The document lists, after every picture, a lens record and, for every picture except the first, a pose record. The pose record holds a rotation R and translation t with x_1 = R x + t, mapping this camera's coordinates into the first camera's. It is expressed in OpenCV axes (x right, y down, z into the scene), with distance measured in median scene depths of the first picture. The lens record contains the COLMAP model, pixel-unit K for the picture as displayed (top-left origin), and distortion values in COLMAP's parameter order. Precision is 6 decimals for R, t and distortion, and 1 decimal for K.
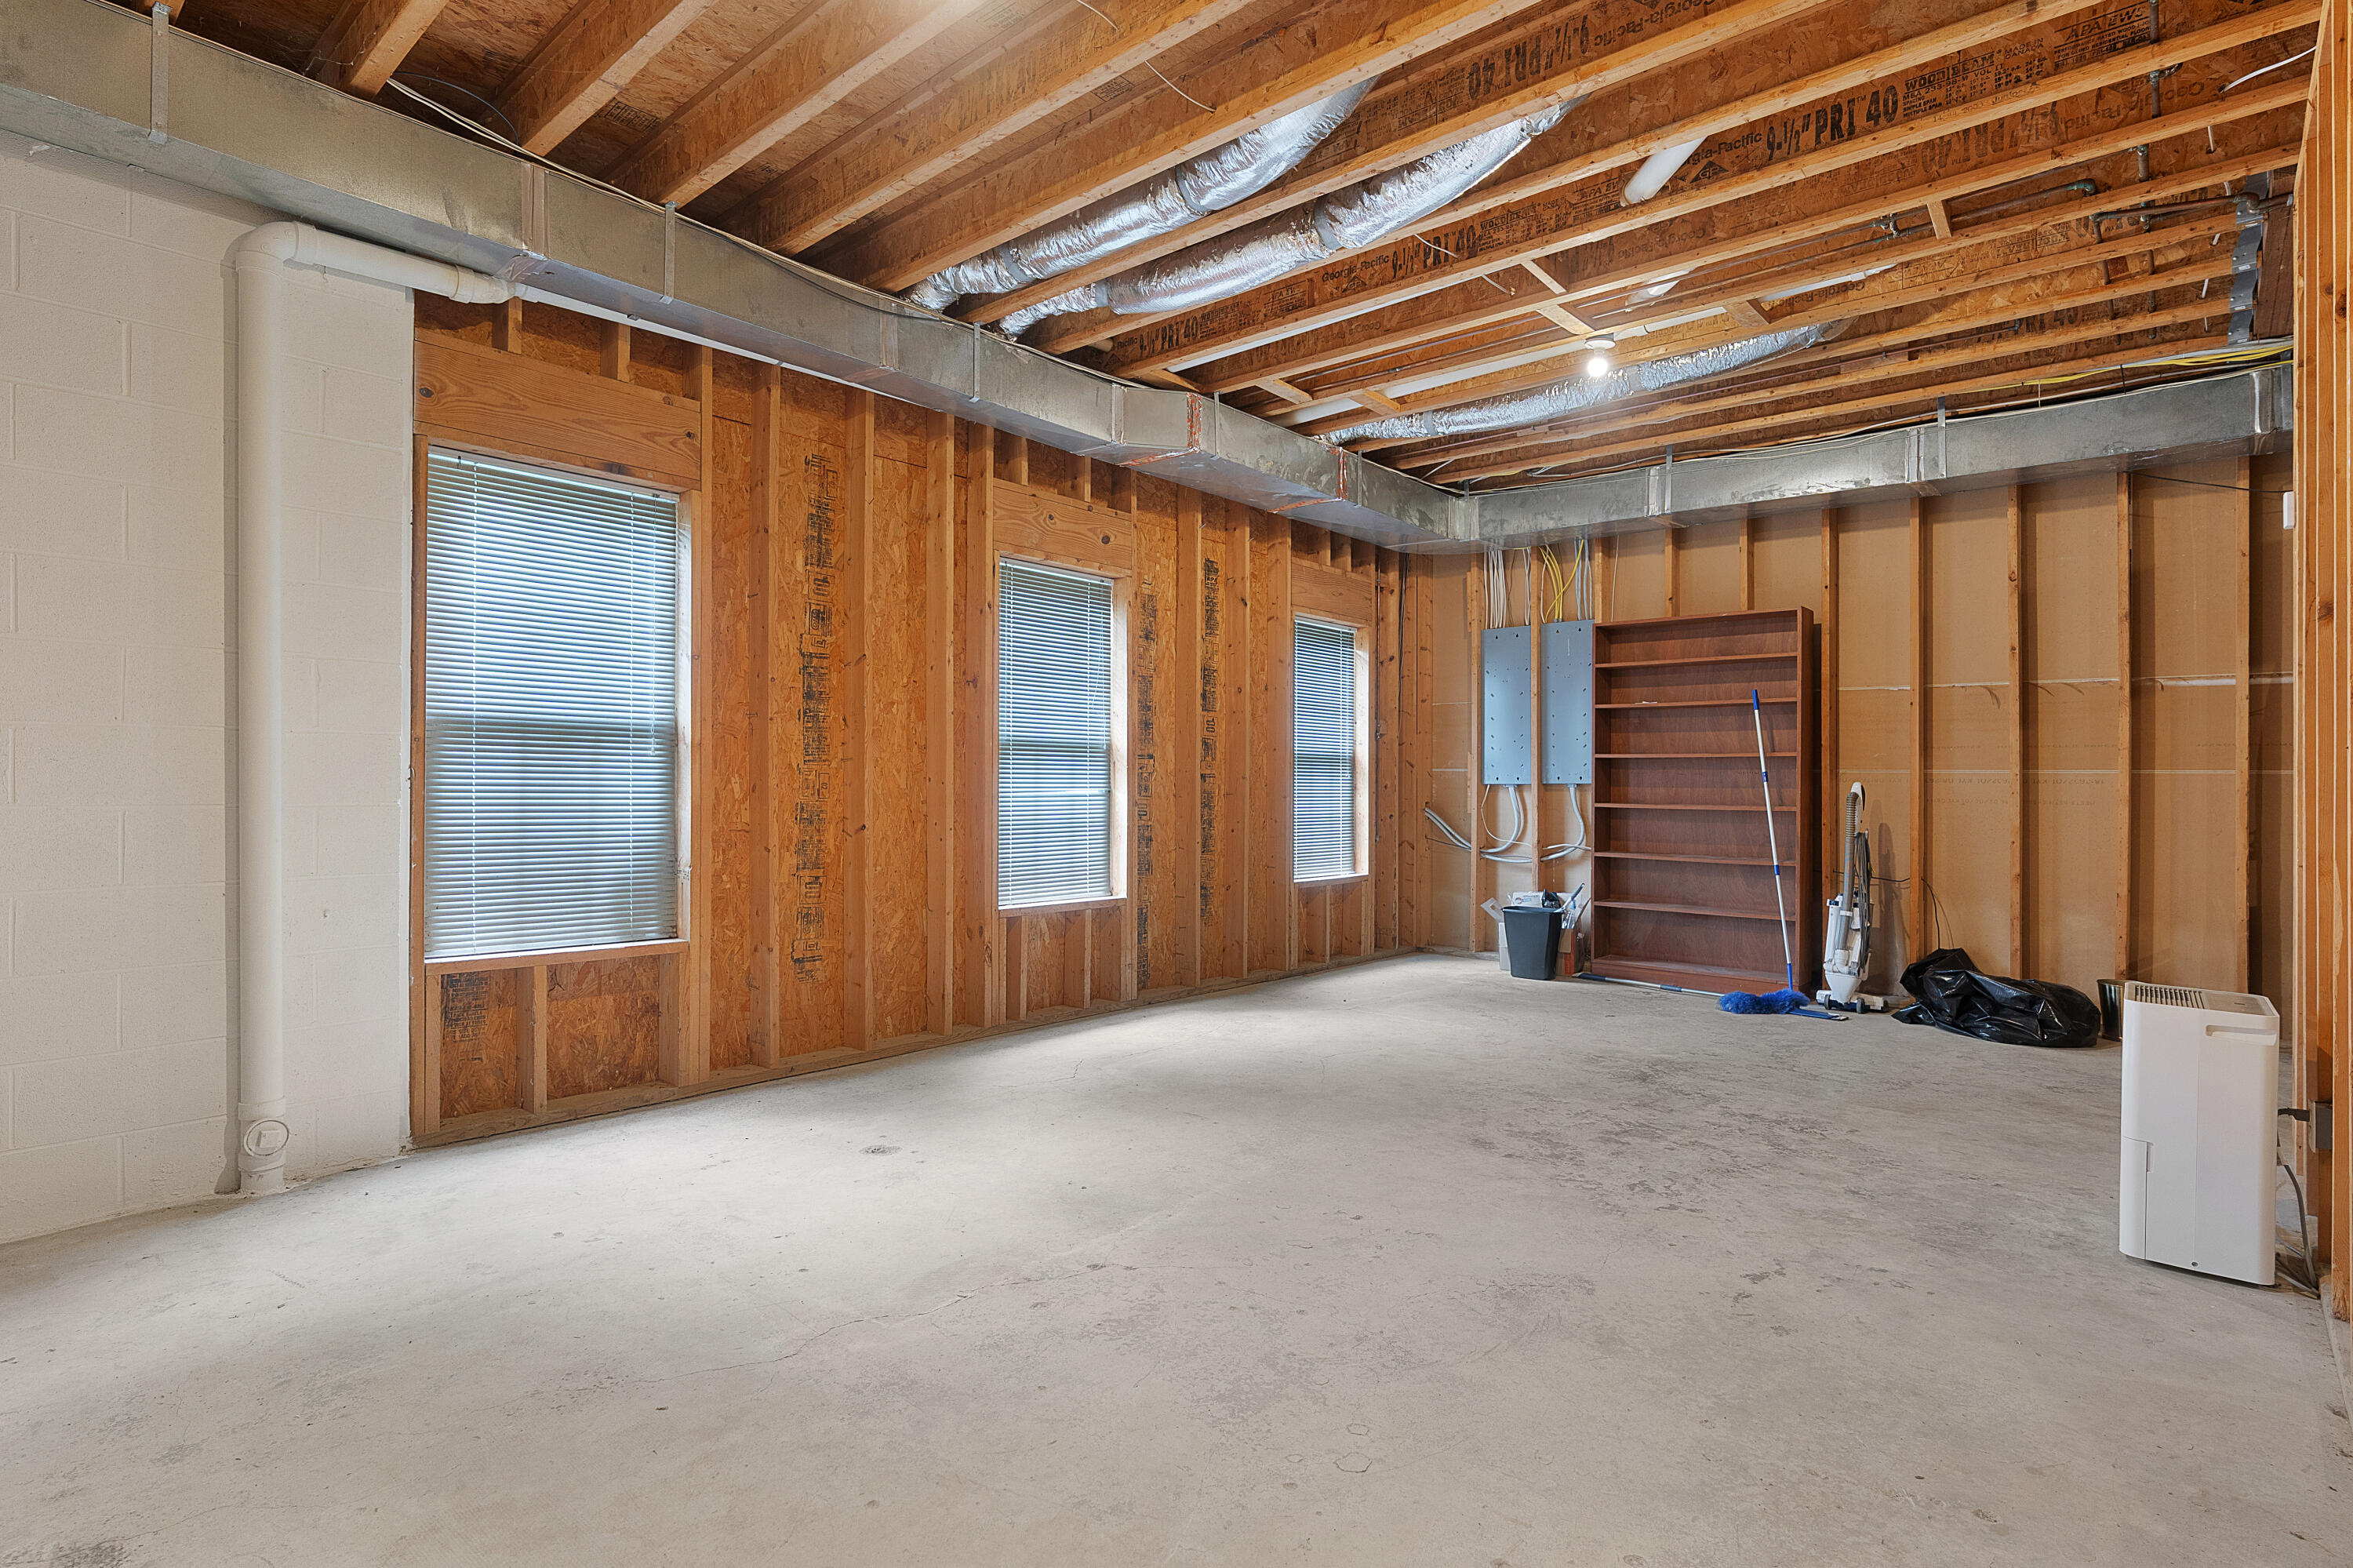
lens RADIAL K [[1172.9, 0, 1153.5], [0, 1172.9, 784.6], [0, 0, 1]] dist [-0.000695, 0.000434]
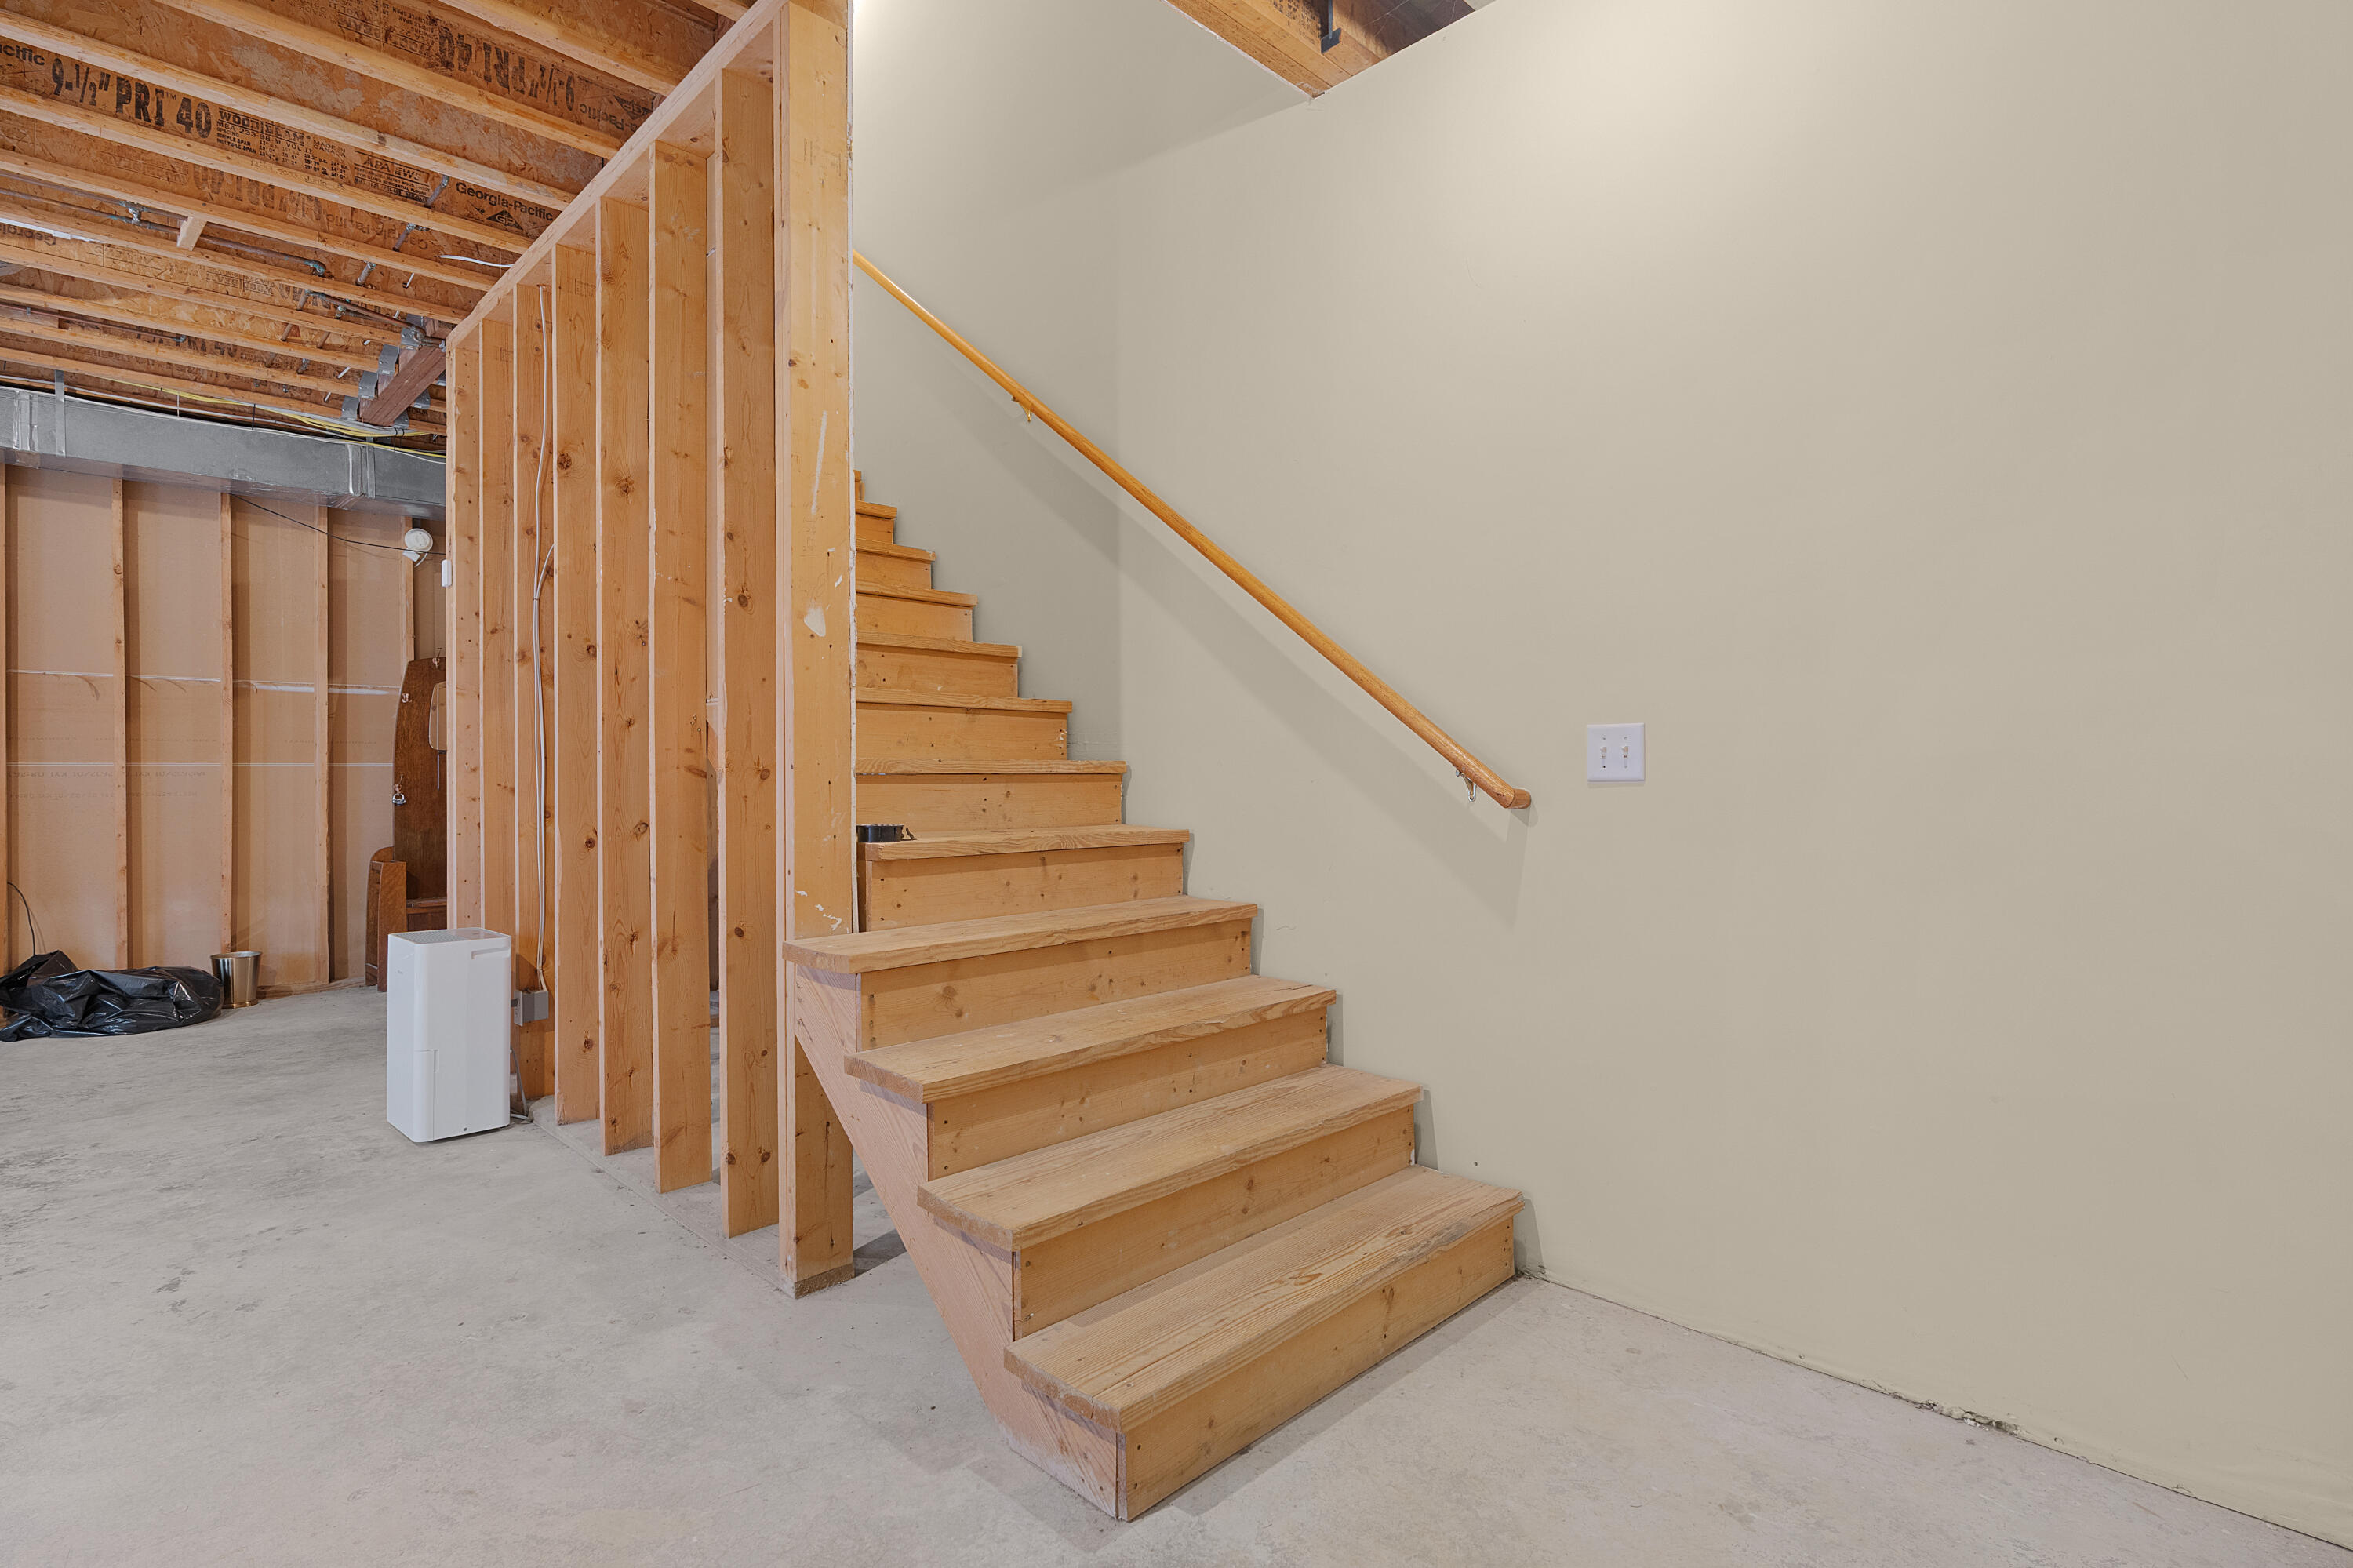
lens RADIAL K [[1125.3, 0, 1176.5], [0, 1125.3, 784.0], [0, 0, 1]] dist [-0.015765, 0.001790]
pose [[0.043155, -0.019971, 0.998869, -0.239577], [0.011006, 0.999749, 0.019513, -0.004093], [-0.999008, 0.010151, 0.043364, 0.079372]]
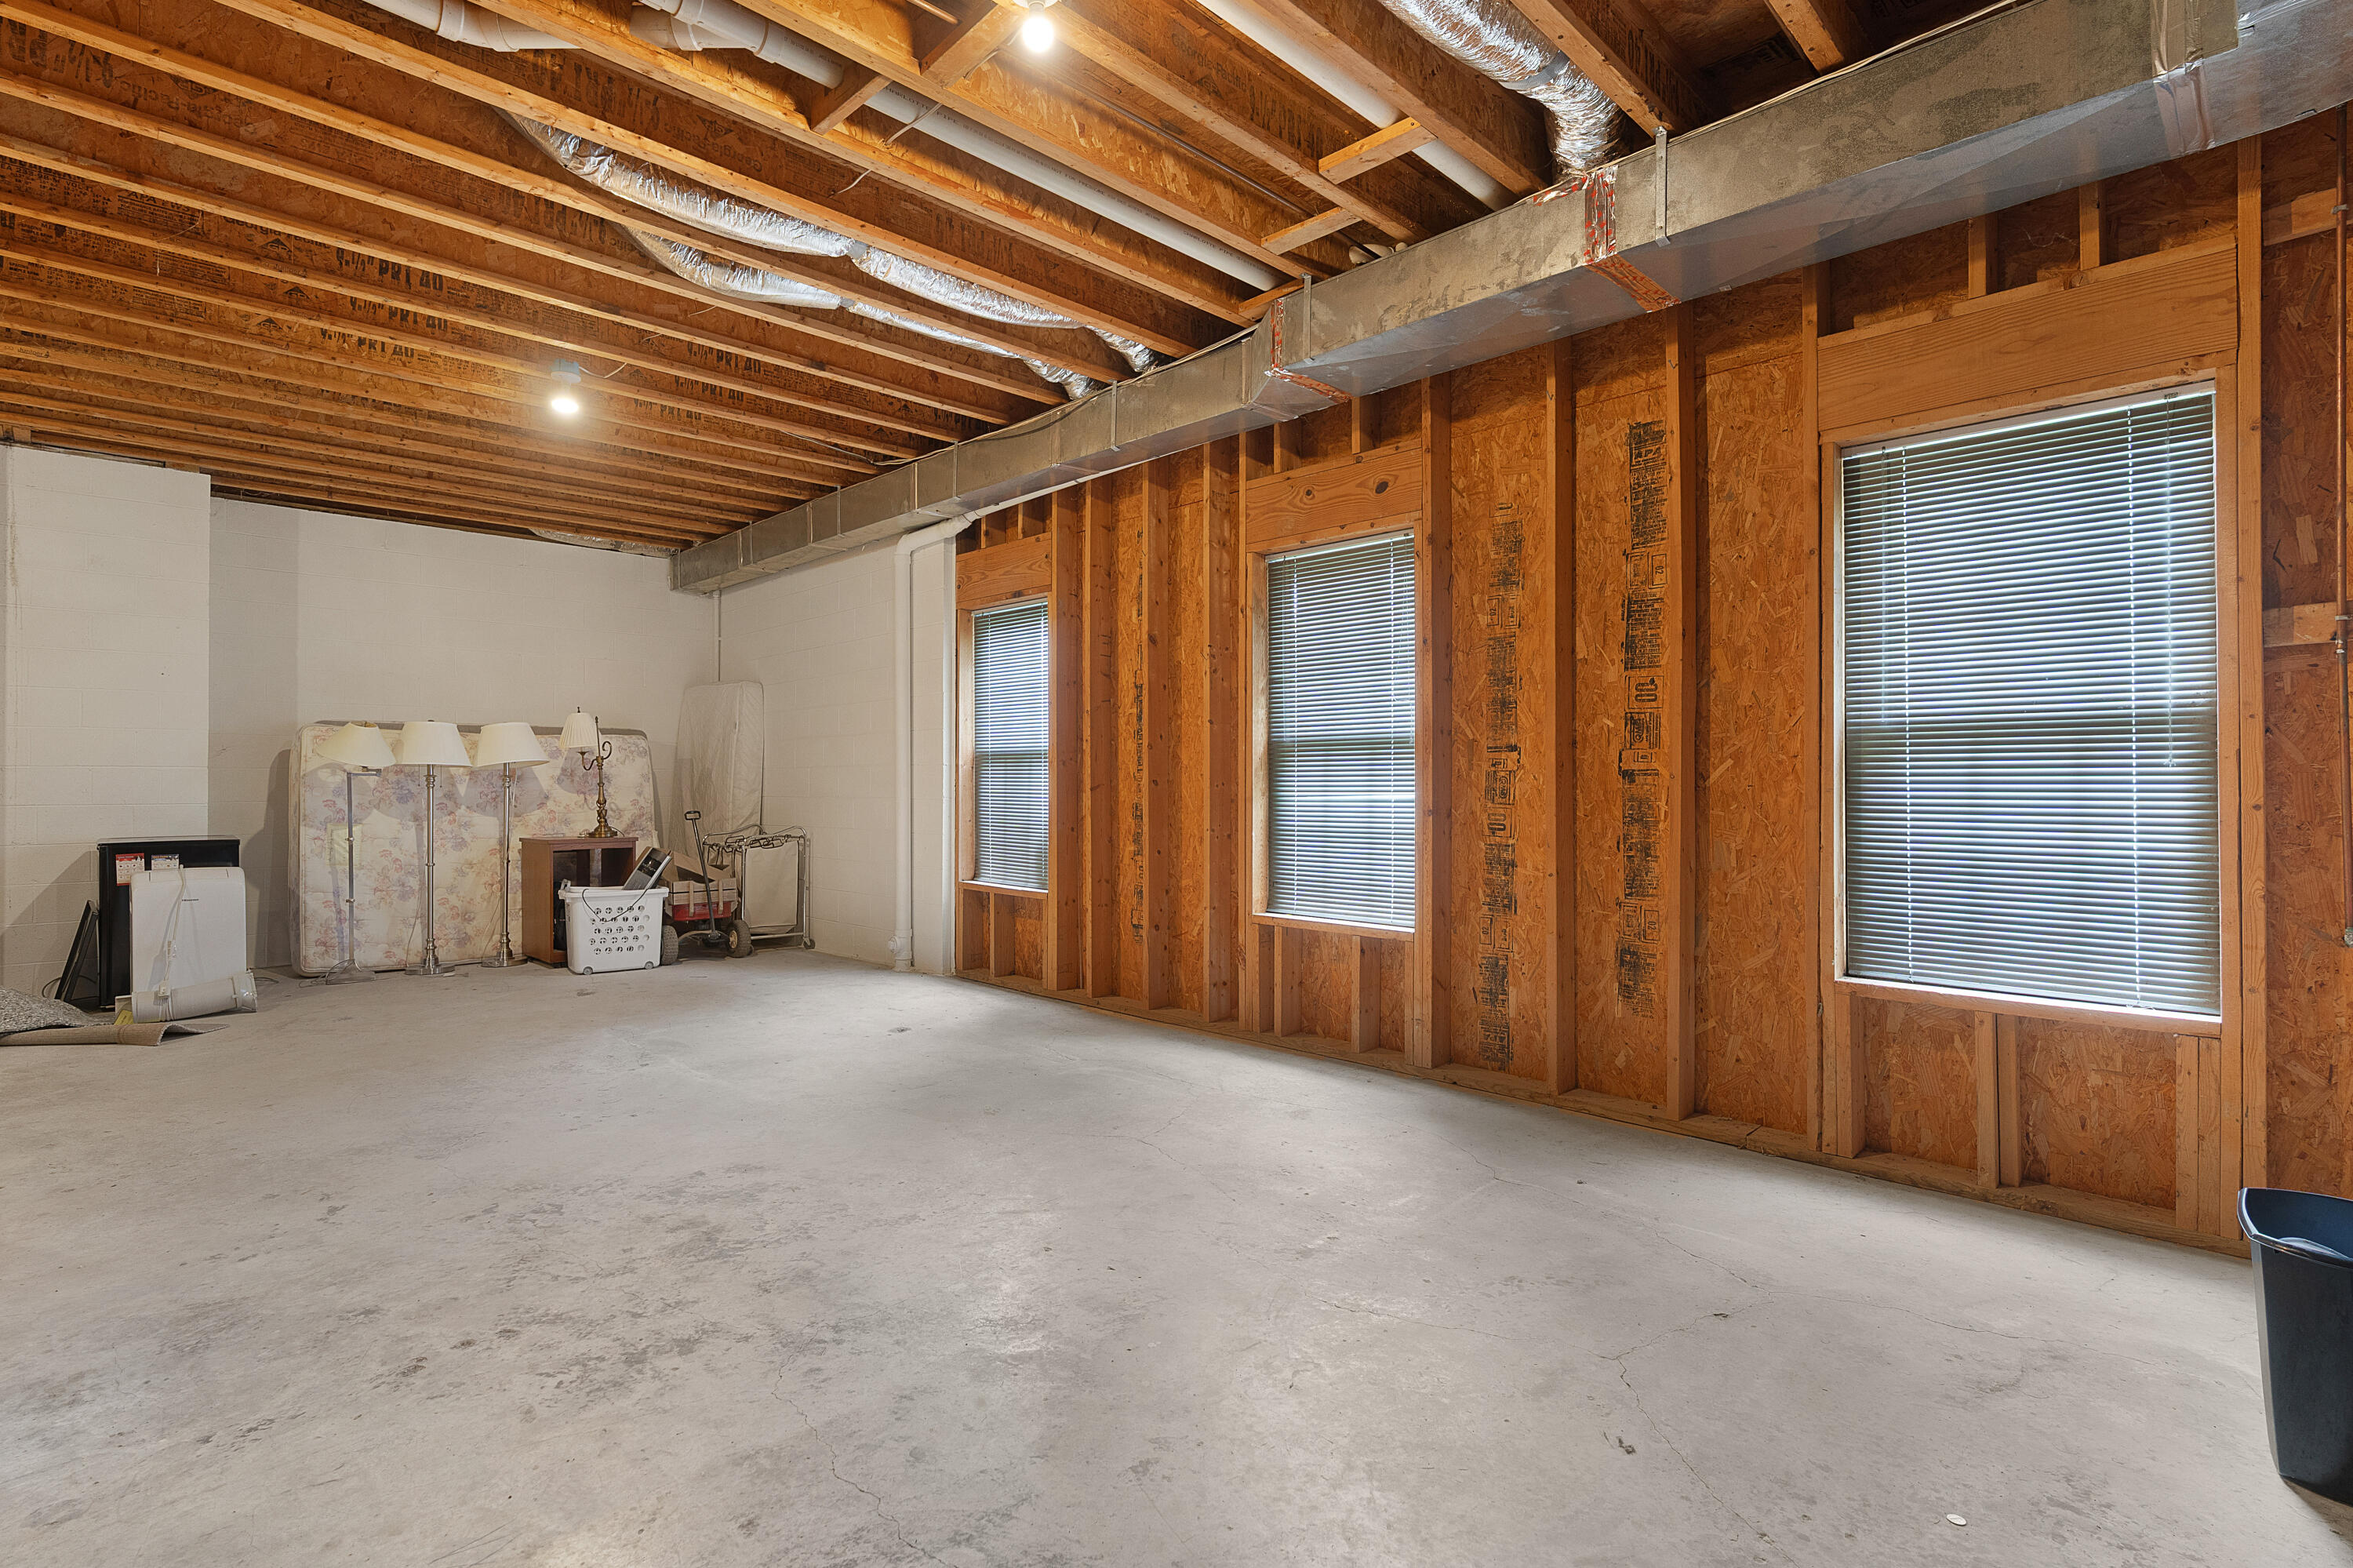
lens RADIAL K [[1125.3, 0, 1176.5], [0, 1125.3, 784.0], [0, 0, 1]] dist [-0.015765, 0.001790]
pose [[-0.062586, -0.011087, -0.997978, 1.024202], [-0.004424, 0.999932, -0.010831, 0.009312], [0.998030, 0.003737, -0.062631, 1.245454]]
